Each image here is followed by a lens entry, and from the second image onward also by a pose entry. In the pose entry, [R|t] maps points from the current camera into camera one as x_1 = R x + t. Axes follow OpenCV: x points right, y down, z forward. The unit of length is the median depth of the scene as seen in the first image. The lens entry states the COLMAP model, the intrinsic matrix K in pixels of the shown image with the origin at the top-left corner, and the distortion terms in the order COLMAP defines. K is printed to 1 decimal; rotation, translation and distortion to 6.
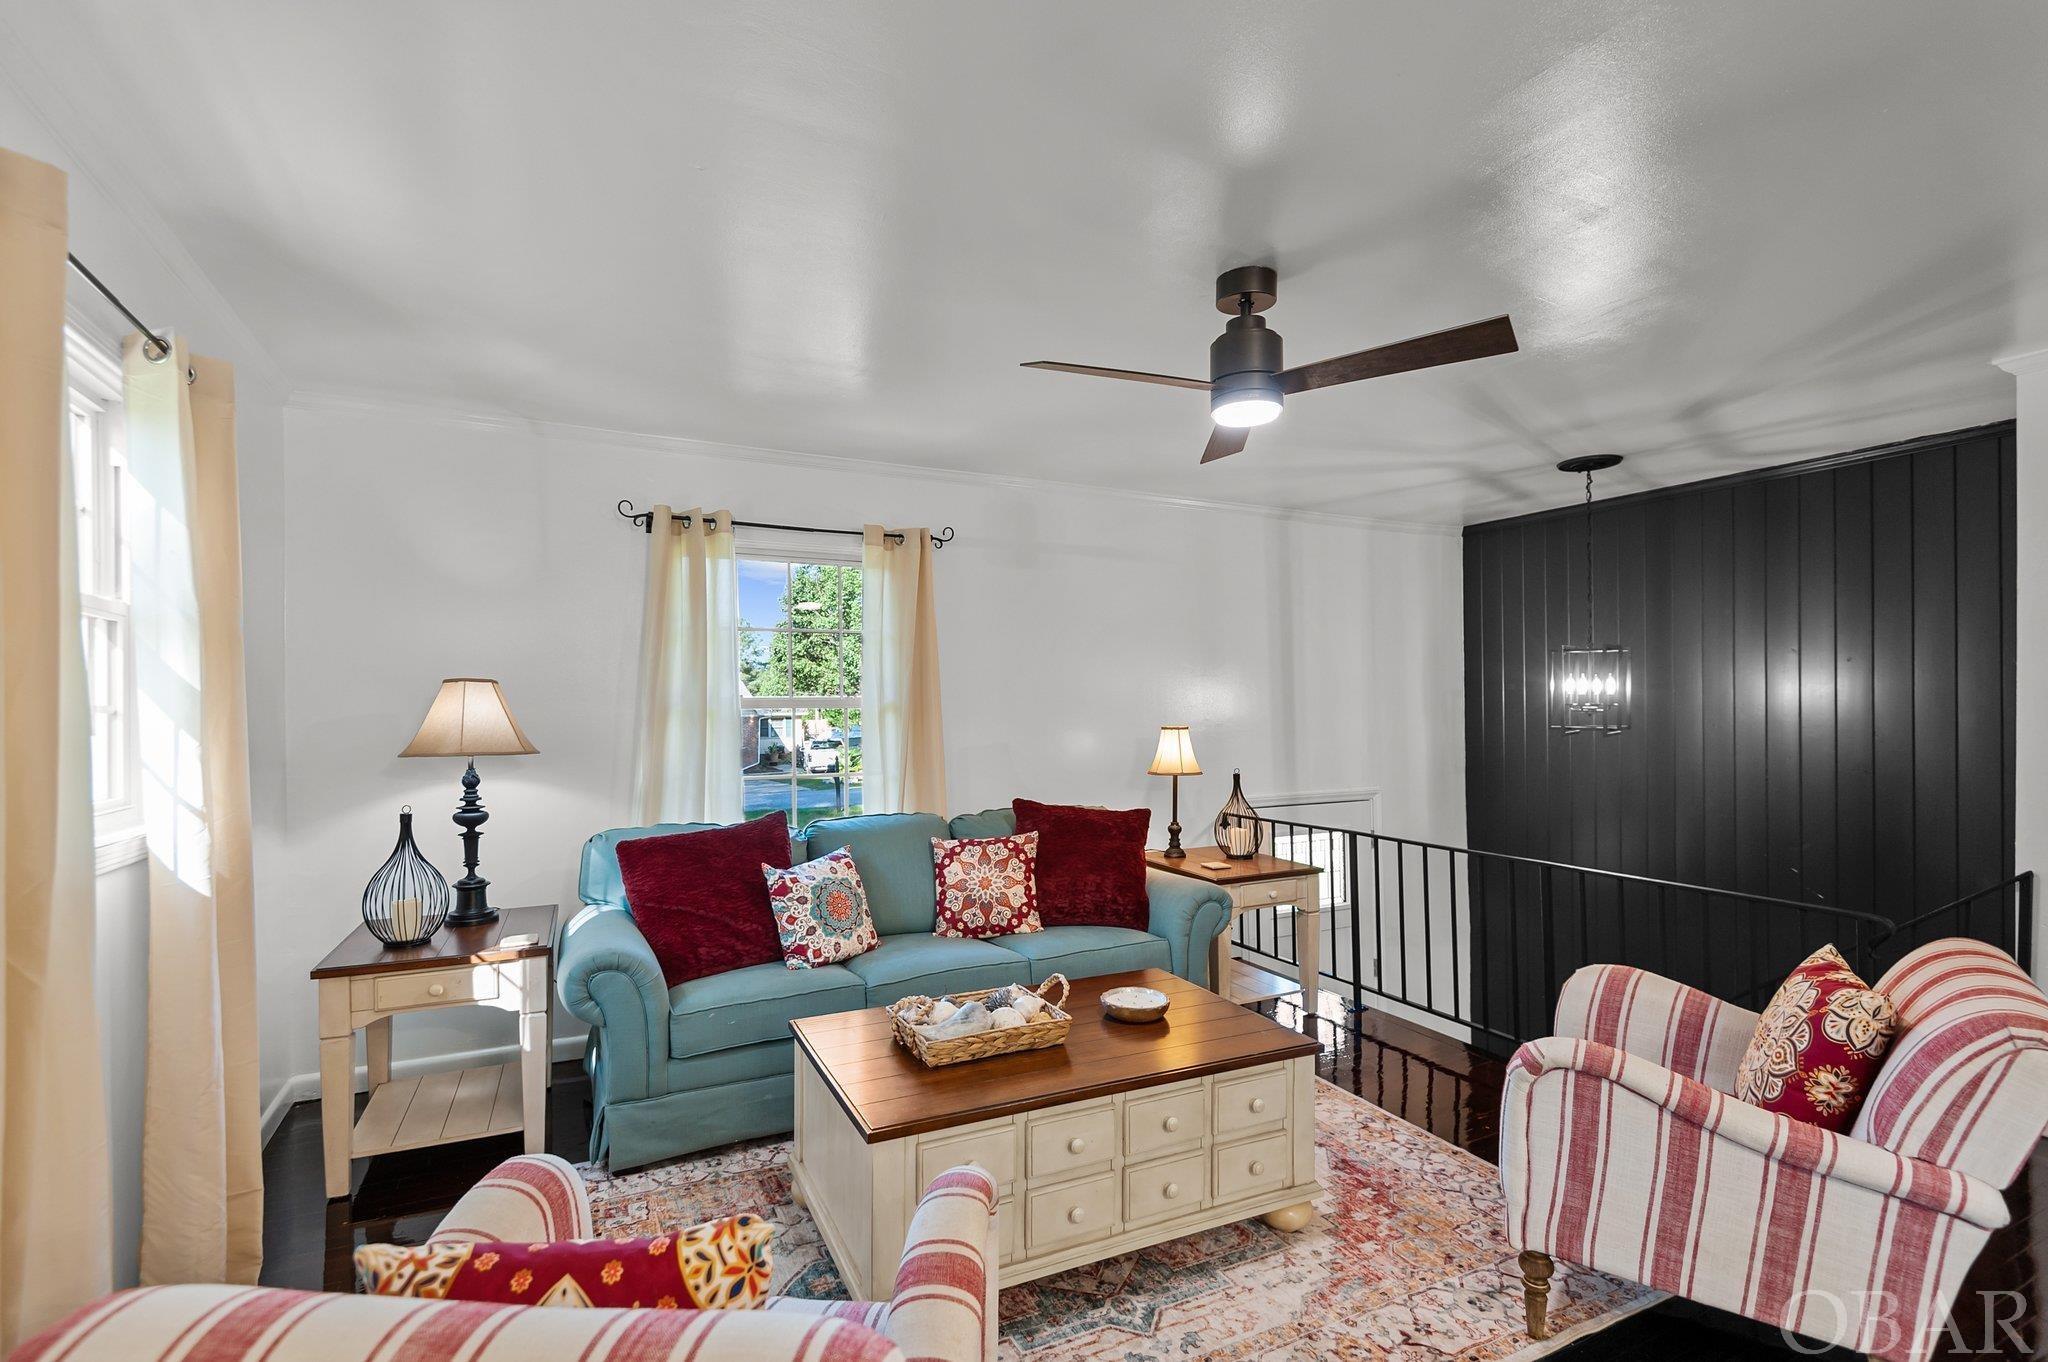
lens RADIAL K [[944.7, 0, 1014.4], [0, 944.7, 713.7], [0, 0, 1]] dist [0.021186, -0.015034]
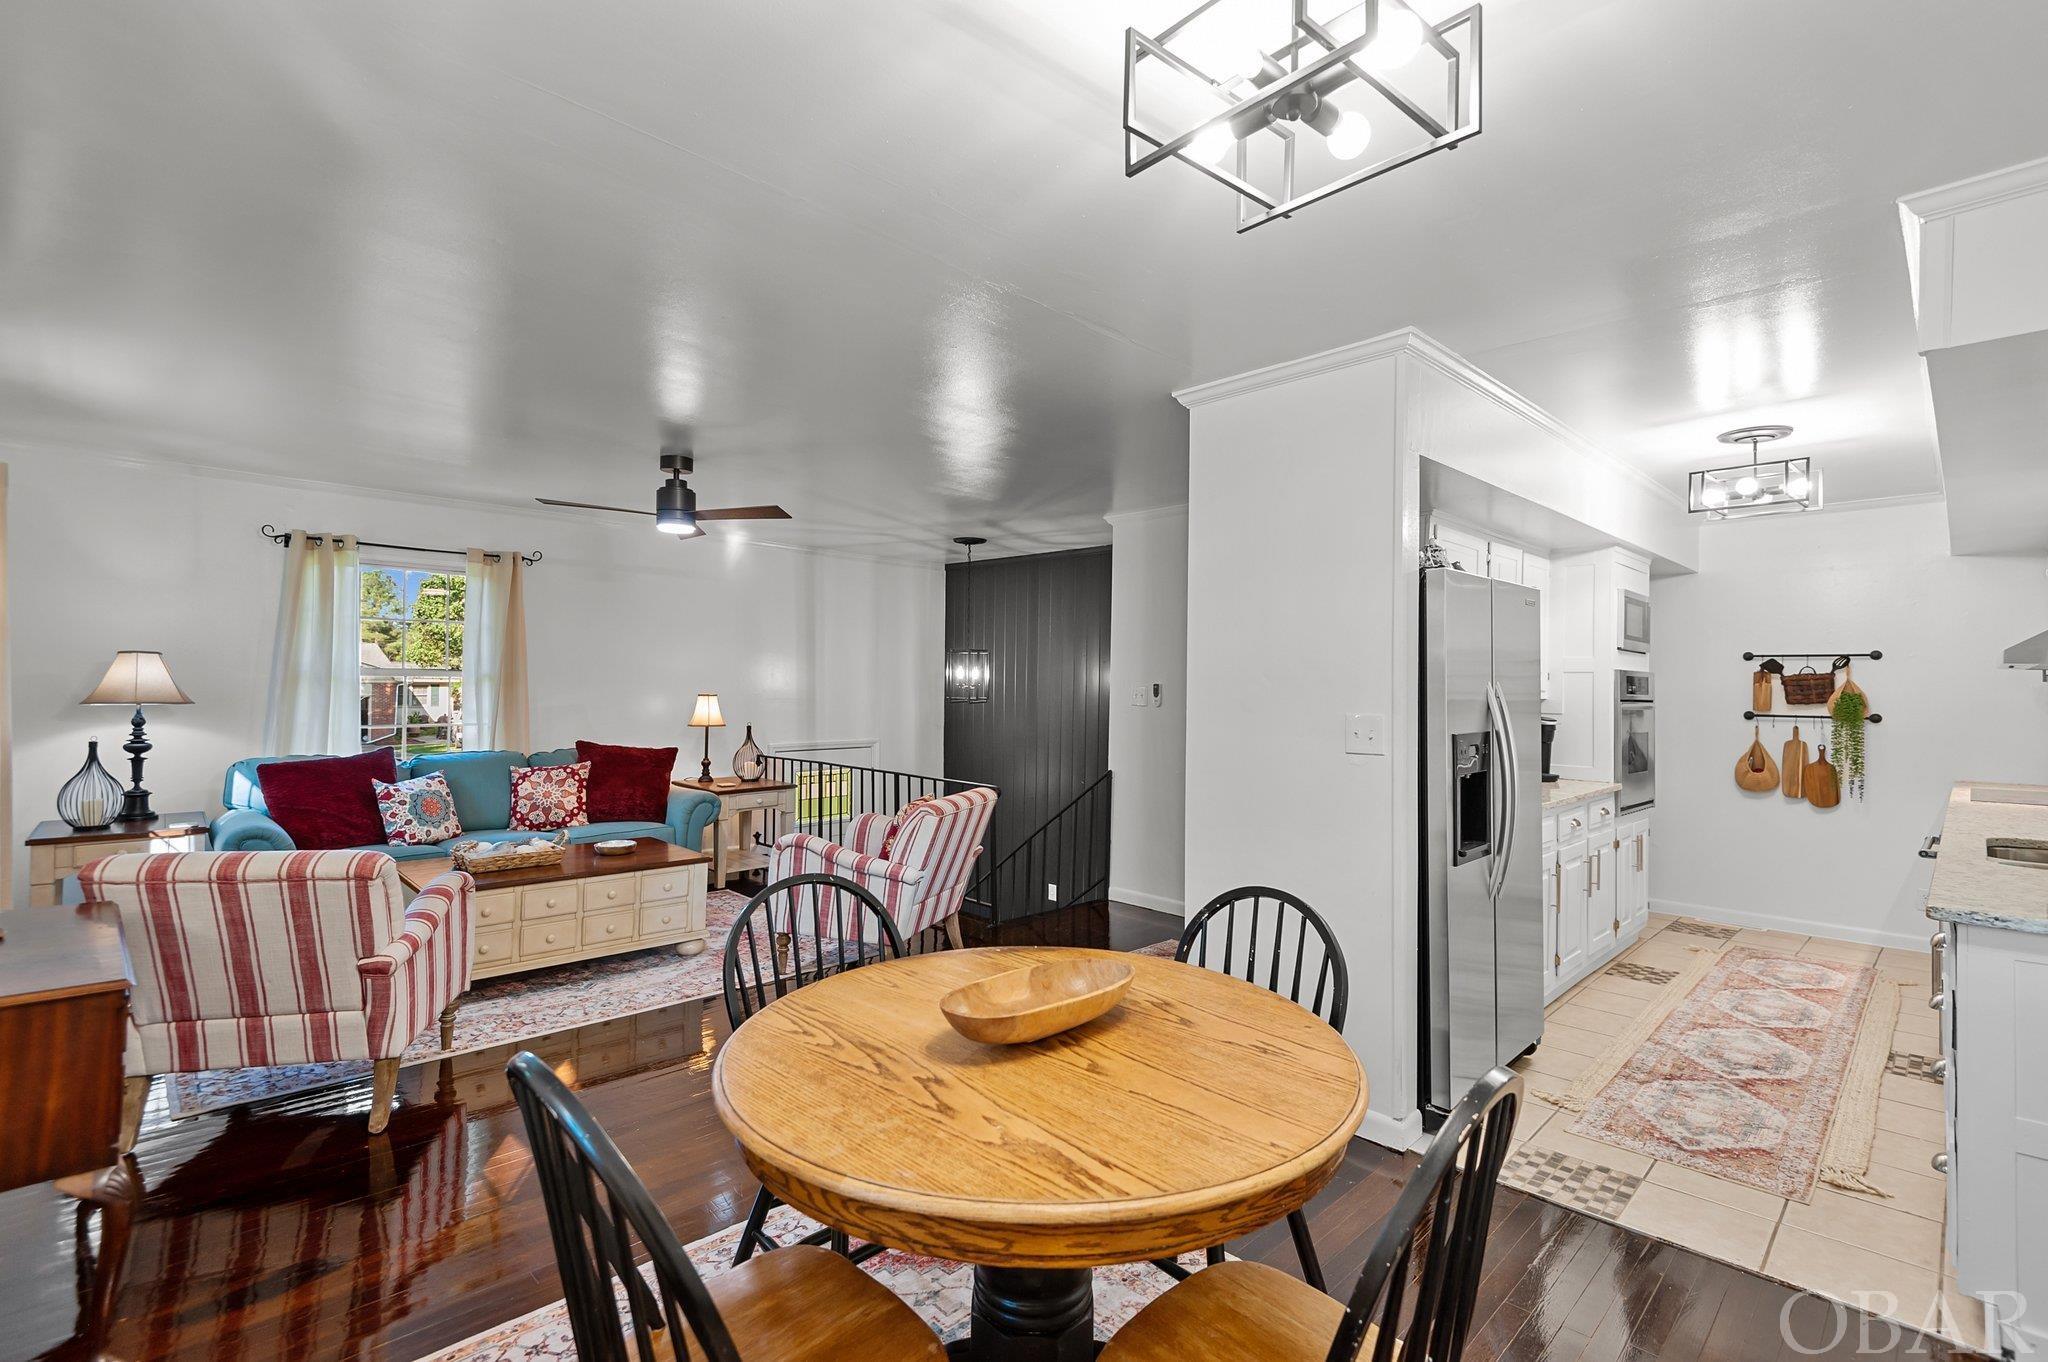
lens RADIAL K [[944.7, 0, 1038.3], [0, 944.7, 673.8], [0, 0, 1]] dist [0.021186, -0.015034]
pose [[0.946576, 0.022719, 0.321679, 0.227578], [-0.017744, 0.999673, -0.018389, -0.000179], [-0.321992, 0.011699, 0.946670, -0.718606]]
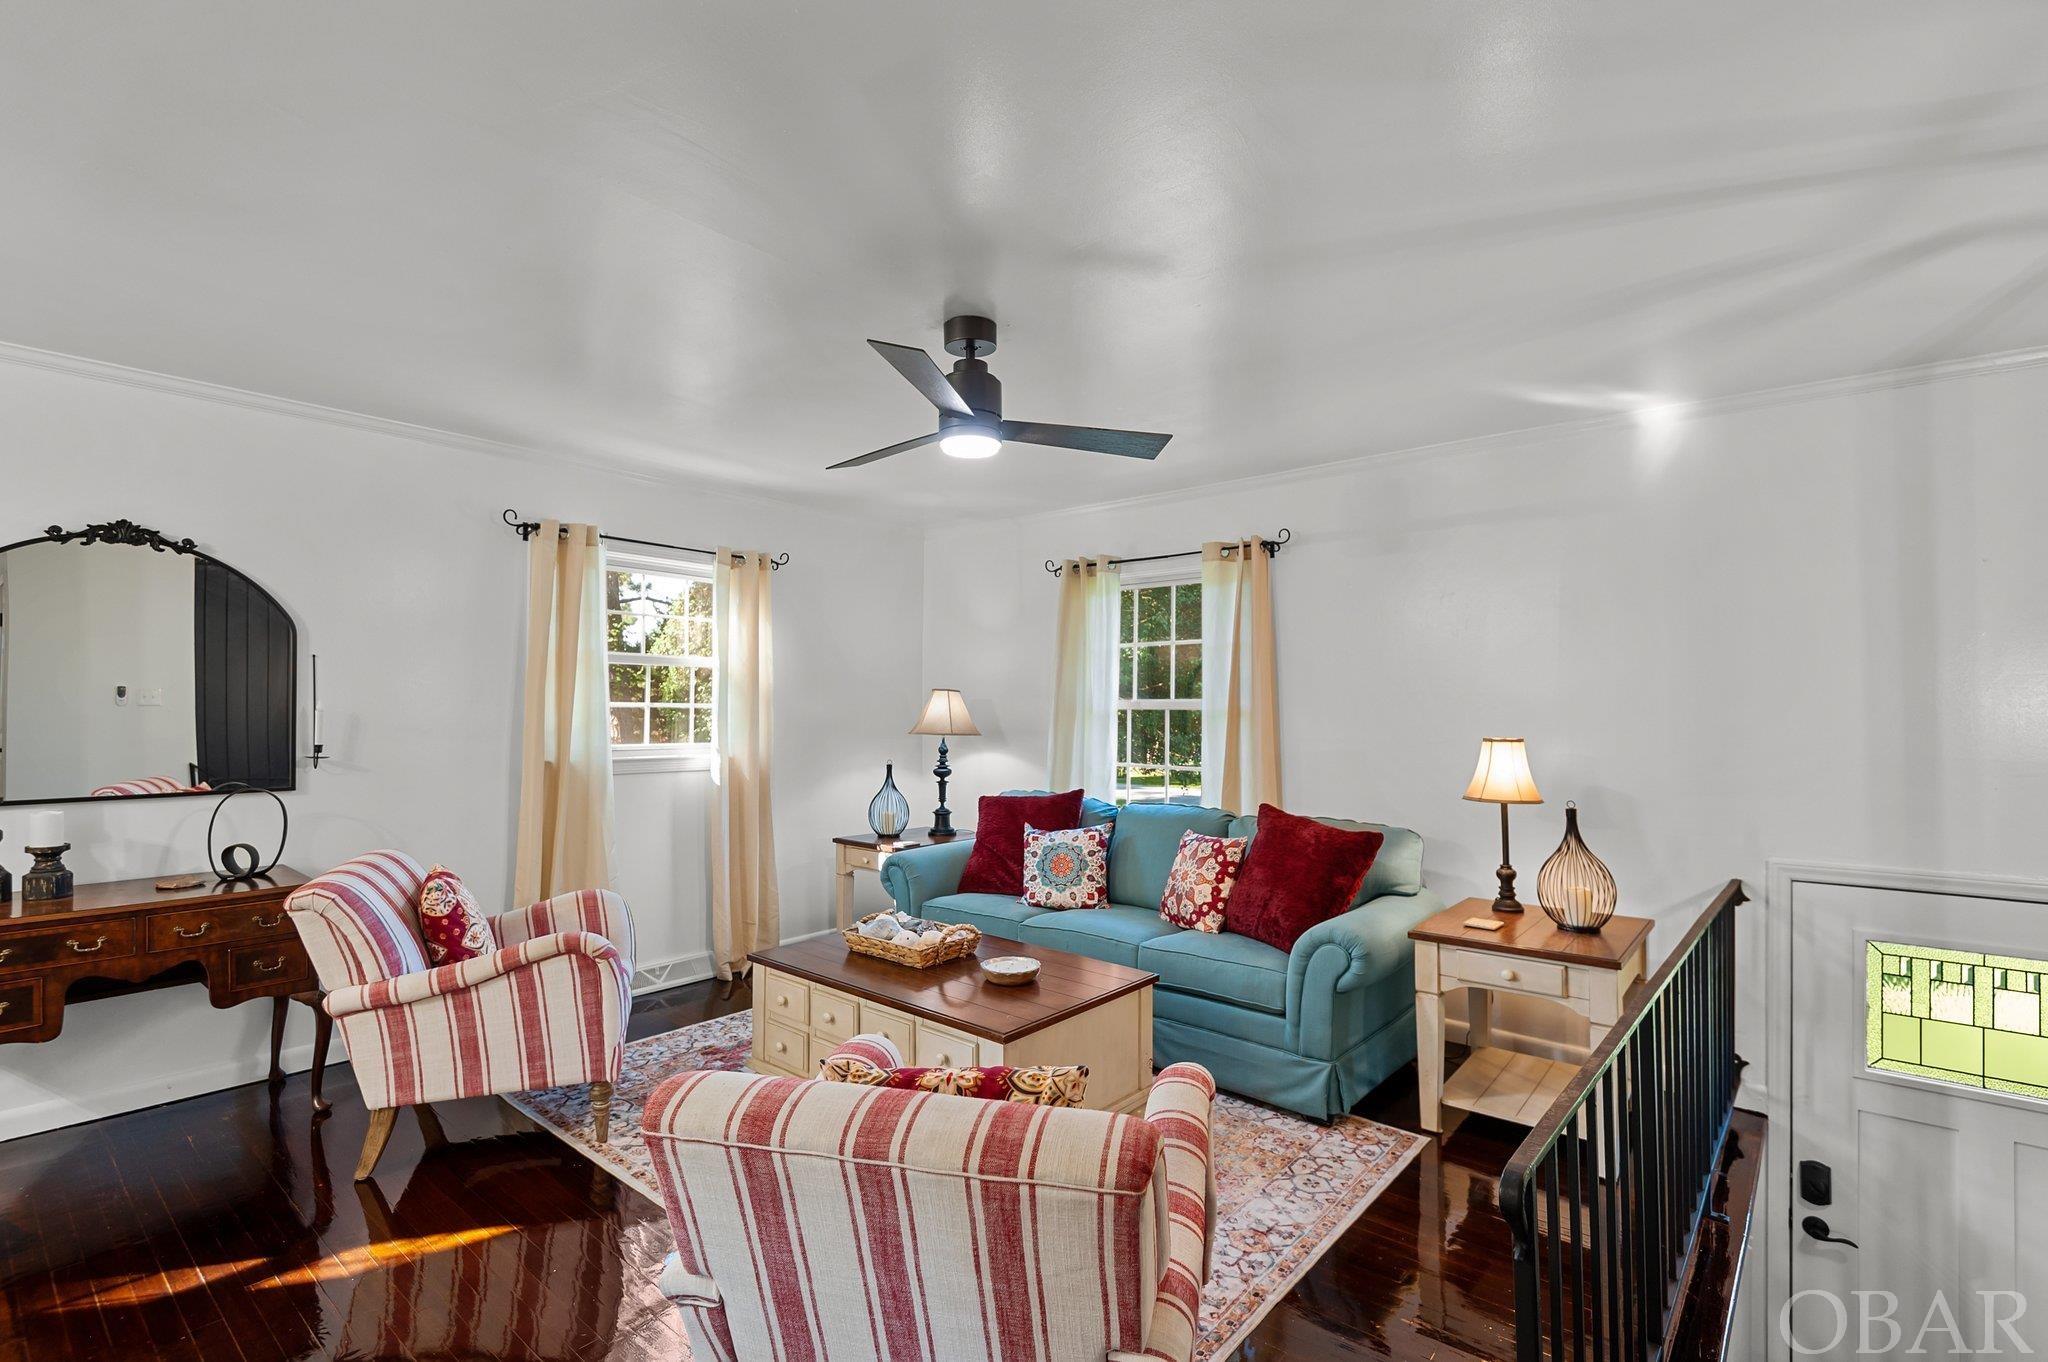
lens RADIAL K [[944.7, 0, 1021.9], [0, 944.7, 696.8], [0, 0, 1]] dist [0.021186, -0.015034]
pose [[0.369344, -0.003925, -0.929284, 0.912371], [-0.011257, 0.999899, -0.008697, -0.009976], [0.929225, 0.013673, 0.369262, 0.451380]]
